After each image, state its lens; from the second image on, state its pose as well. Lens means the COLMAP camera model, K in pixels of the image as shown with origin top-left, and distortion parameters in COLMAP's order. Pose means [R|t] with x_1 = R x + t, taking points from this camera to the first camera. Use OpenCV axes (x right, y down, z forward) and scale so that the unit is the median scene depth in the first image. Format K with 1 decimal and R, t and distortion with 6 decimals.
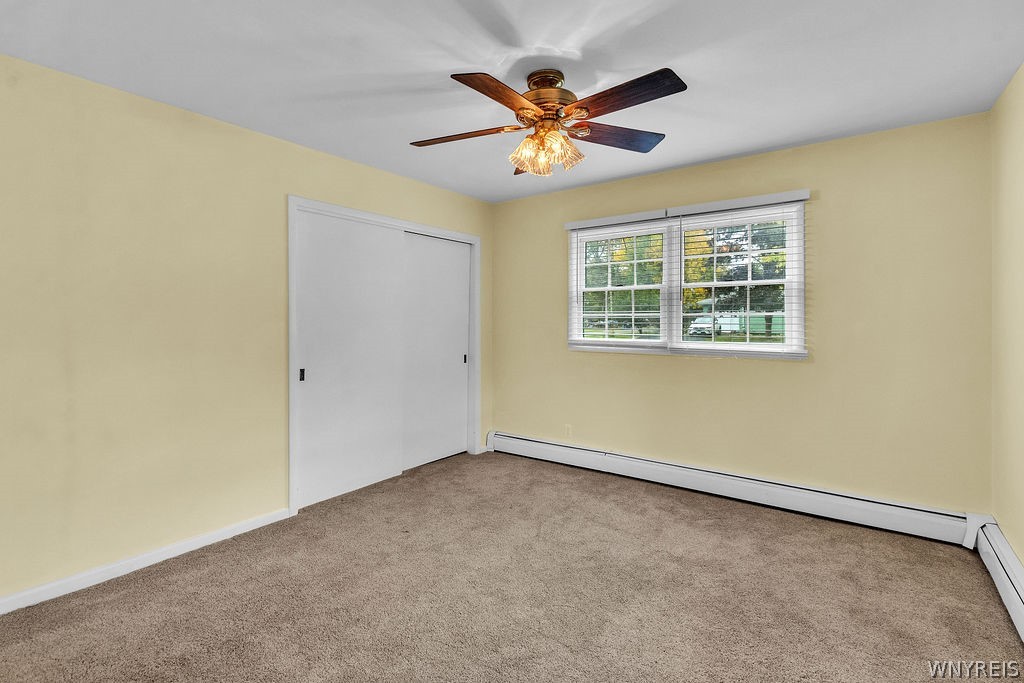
lens RADIAL K [[480.0, 0, 502.2], [0, 480.0, 320.0], [0, 0, 1]] dist [0.000128, 0.000124]
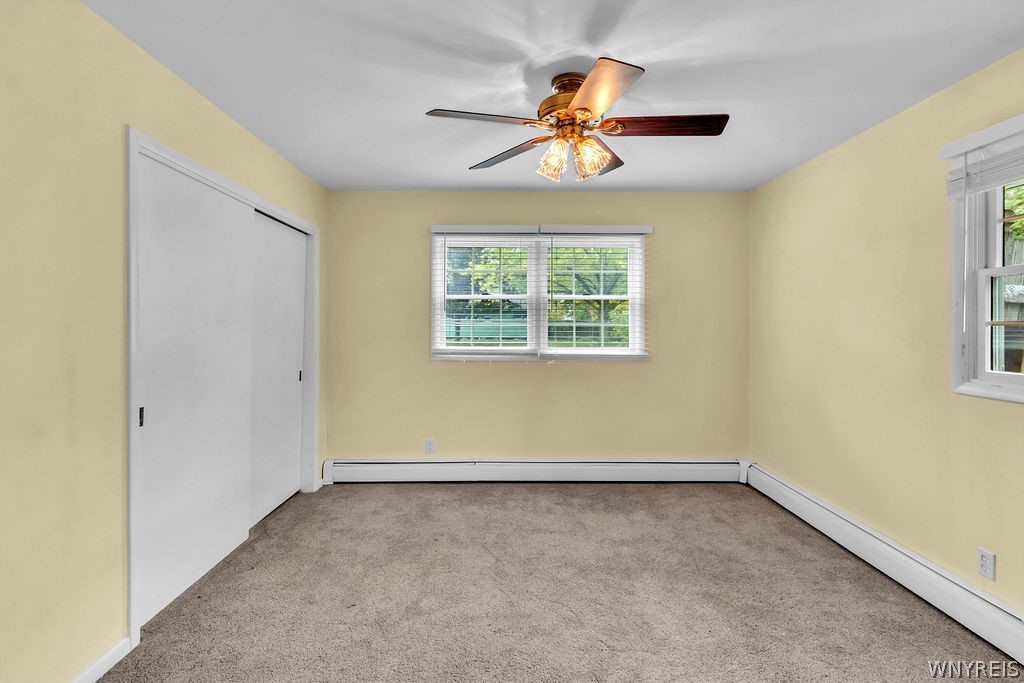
lens RADIAL K [[480.0, 0, 502.2], [0, 480.0, 320.0], [0, 0, 1]] dist [0.000128, 0.000124]
pose [[0.794207, 0.012279, 0.607524, -0.400254], [-0.003814, 0.999877, -0.015223, -0.002194], [-0.607636, 0.009773, 0.794156, 0.203280]]
